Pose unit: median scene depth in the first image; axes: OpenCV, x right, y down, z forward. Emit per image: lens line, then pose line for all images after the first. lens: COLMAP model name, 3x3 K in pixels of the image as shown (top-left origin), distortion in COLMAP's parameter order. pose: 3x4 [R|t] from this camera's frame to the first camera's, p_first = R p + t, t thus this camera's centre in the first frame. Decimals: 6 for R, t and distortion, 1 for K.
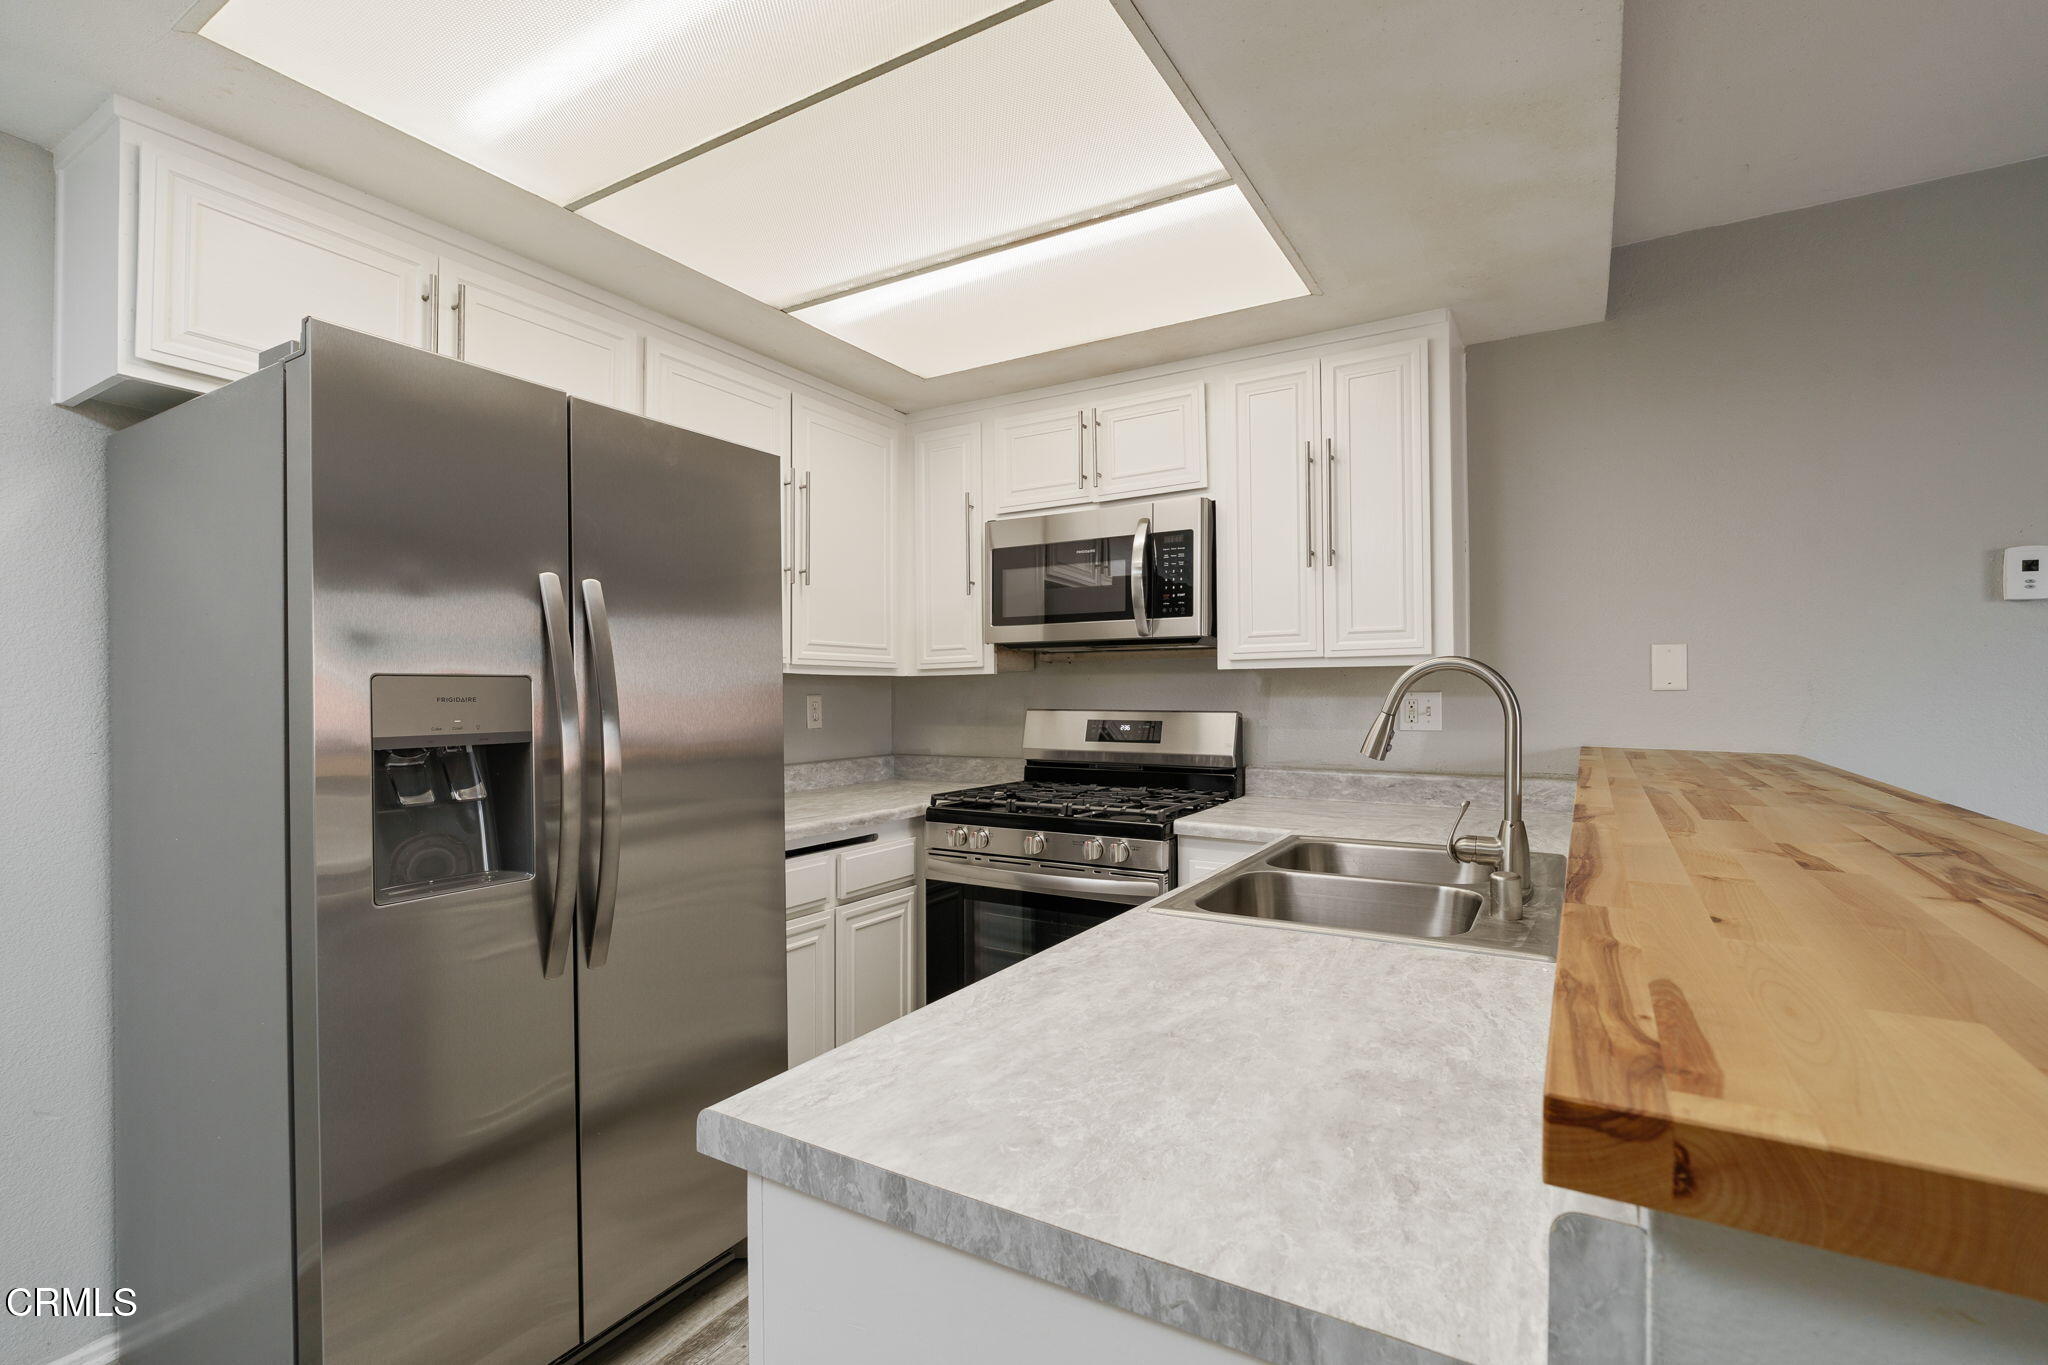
lens RADIAL K [[936.7, 0, 1022.1], [0, 936.7, 688.2], [0, 0, 1]] dist [-0.010928, 0.001455]
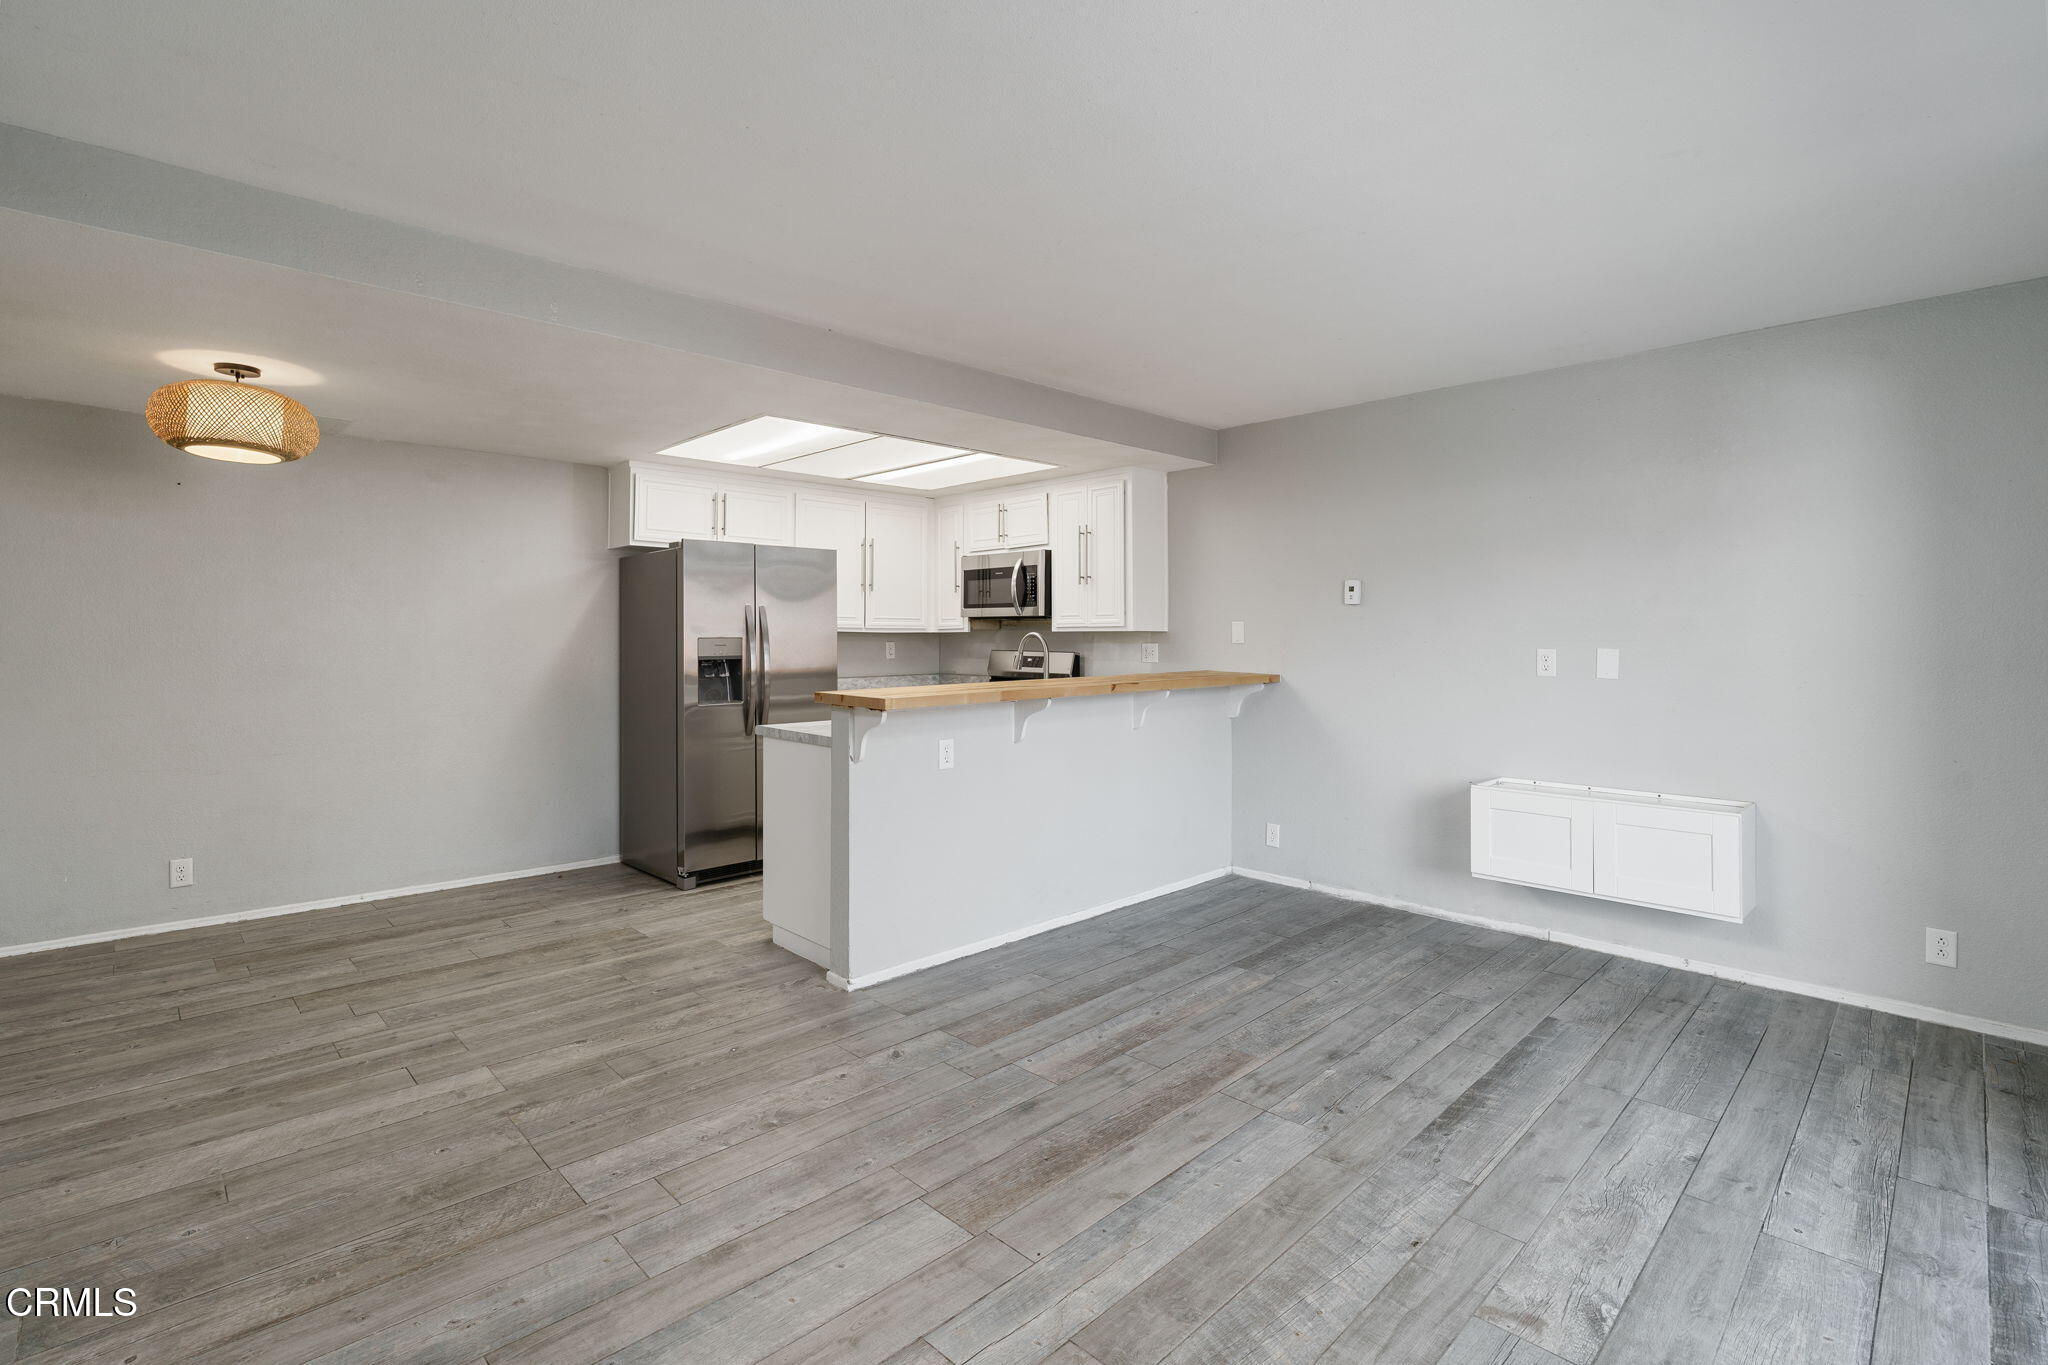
lens RADIAL K [[951.2, 0, 1010.6], [0, 951.2, 631.4], [0, 0, 1]] dist [-0.010244, 0.001168]
pose [[0.960591, 0.004360, -0.277932, 0.710888], [-0.003375, 0.999986, 0.004019, -0.028772], [0.277945, -0.002923, 0.960592, -1.051336]]
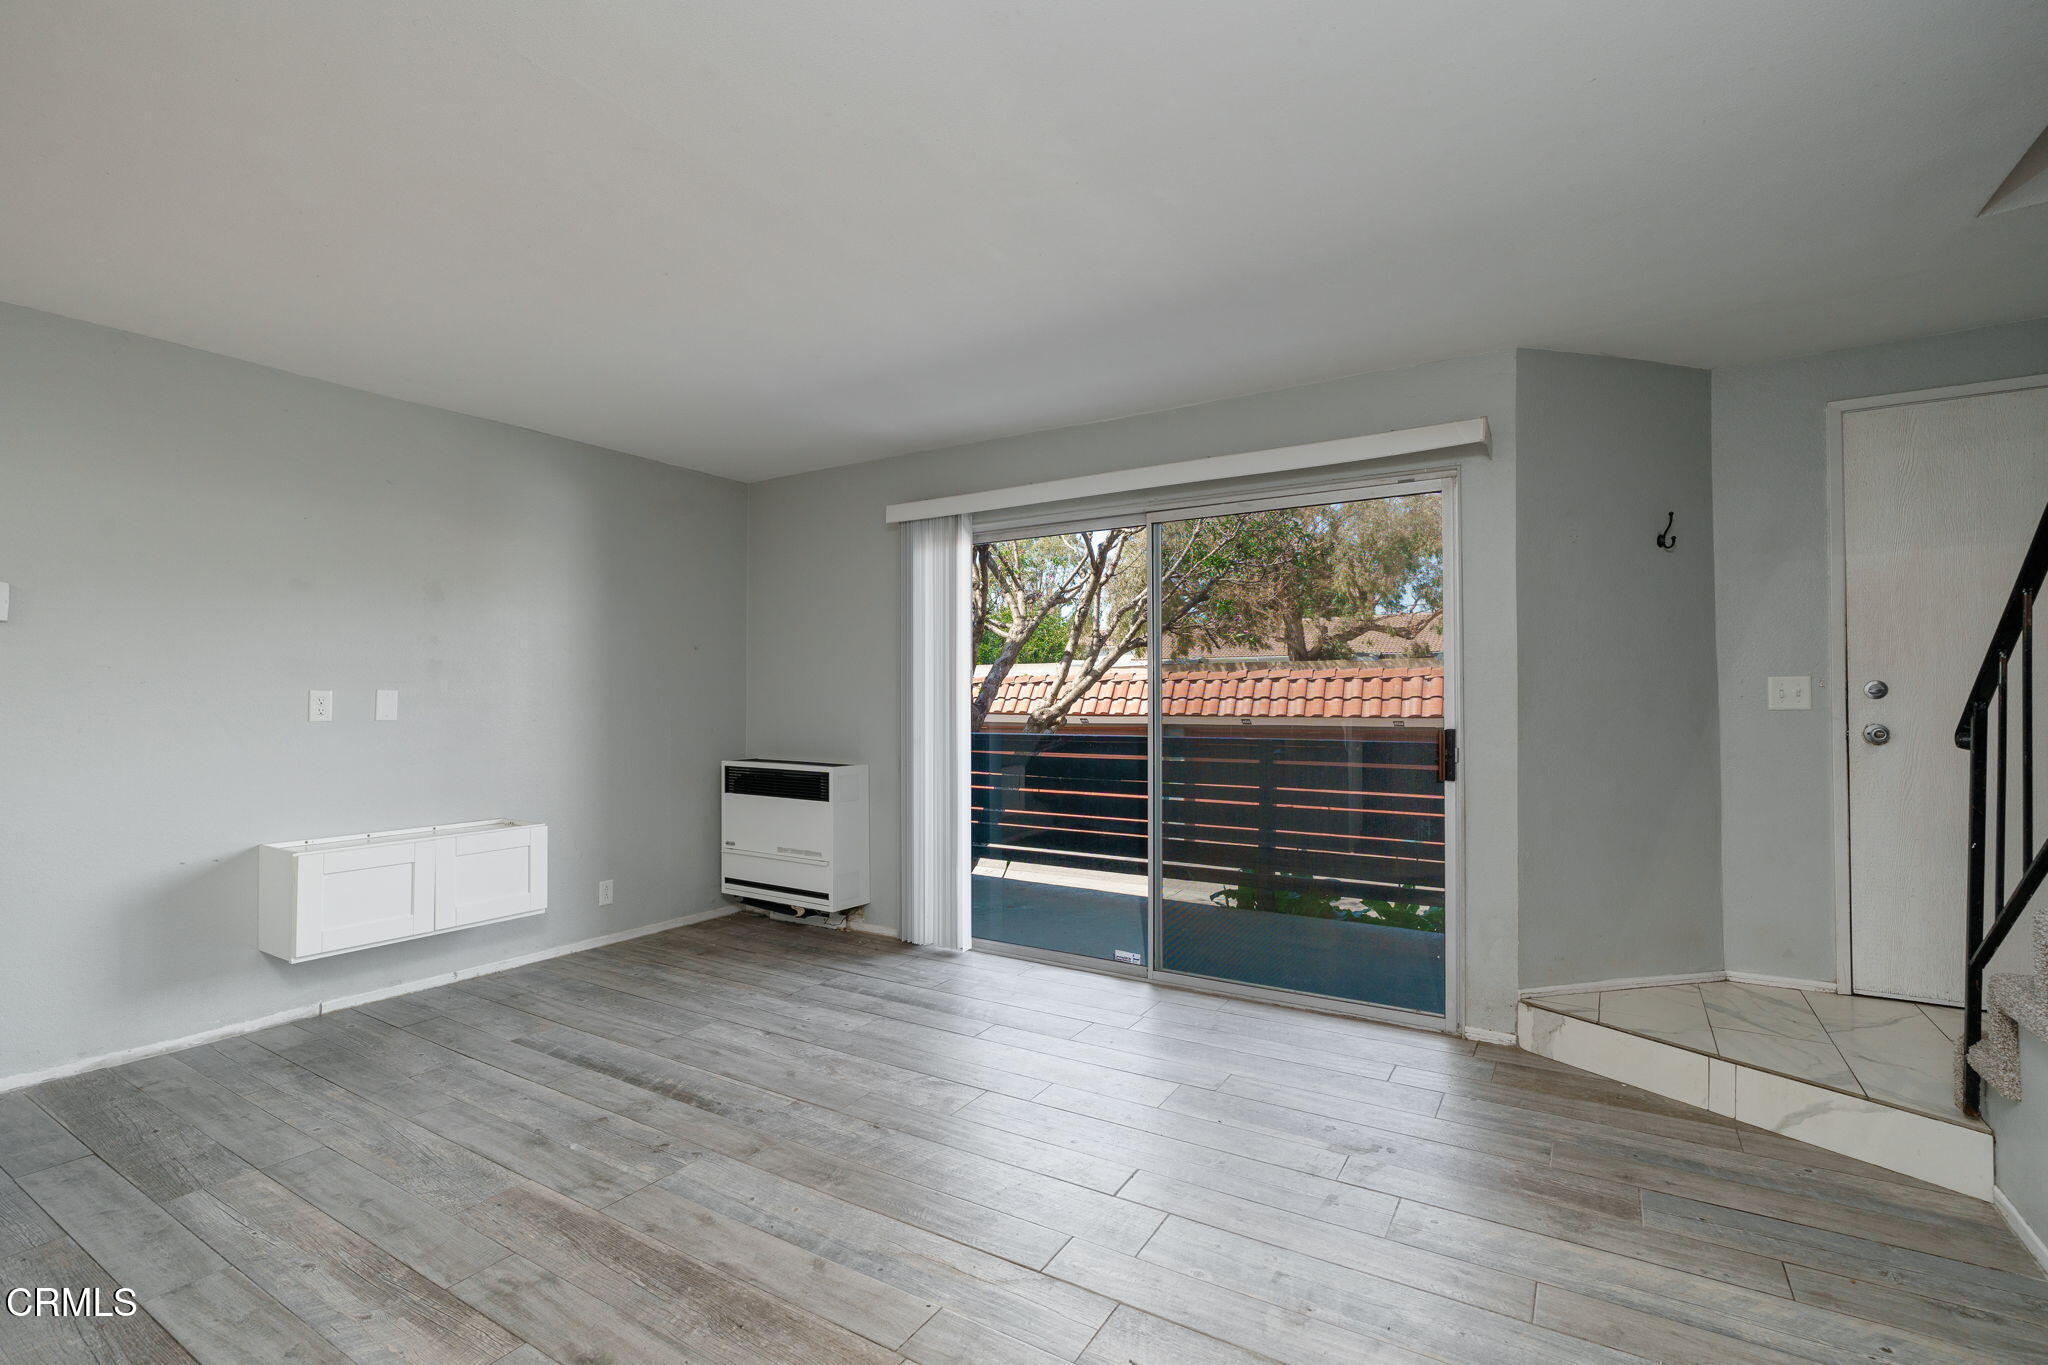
lens RADIAL K [[936.7, 0, 1022.1], [0, 936.7, 688.2], [0, 0, 1]] dist [-0.010928, 0.001455]
pose [[0.029703, 0.014014, 0.999461, -0.171004], [-0.006770, 0.999882, -0.013818, 0.009861], [-0.999536, -0.006356, 0.029794, -0.422322]]
